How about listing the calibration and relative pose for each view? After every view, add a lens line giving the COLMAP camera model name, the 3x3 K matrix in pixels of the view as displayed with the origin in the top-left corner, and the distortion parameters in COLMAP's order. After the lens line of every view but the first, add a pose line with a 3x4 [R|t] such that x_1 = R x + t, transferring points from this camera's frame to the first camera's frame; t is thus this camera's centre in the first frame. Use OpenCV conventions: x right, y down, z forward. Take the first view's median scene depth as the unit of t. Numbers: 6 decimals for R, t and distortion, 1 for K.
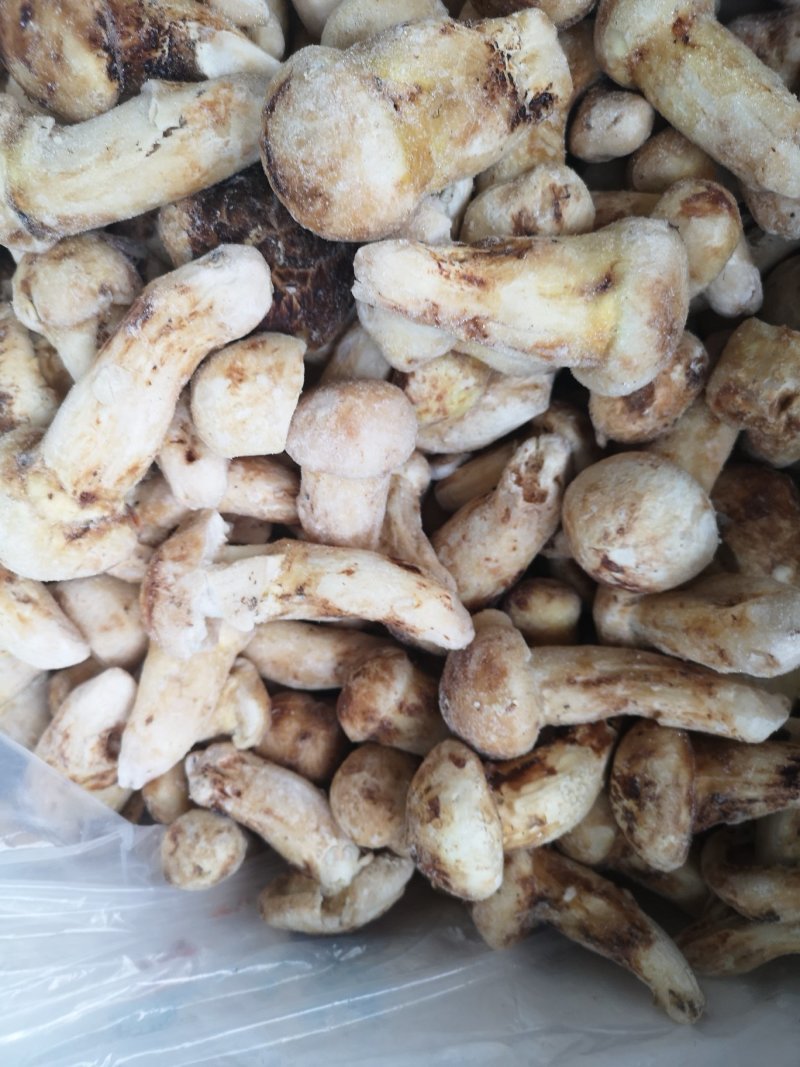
lens RADIAL K [[1007.0, 0, 403.9], [0, 1007.0, 531.6], [0, 0, 1]] dist [-0.008538, -0.077636]
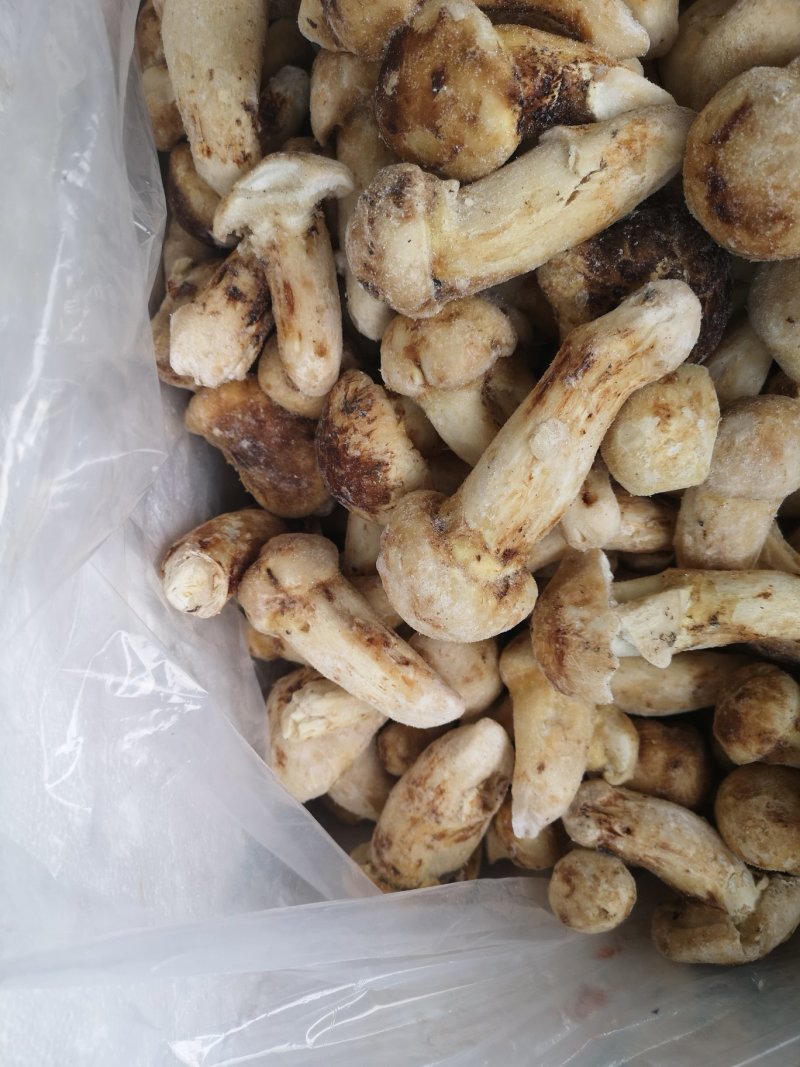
lens RADIAL K [[1007.0, 0, 404.2], [0, 1007.0, 534.3], [0, 0, 1]] dist [-0.008538, -0.077636]
pose [[0.987220, -0.130945, -0.090834, -0.307127], [0.130112, 0.991385, -0.015061, -0.049333], [0.092023, 0.003050, 0.995752, 0.001089]]
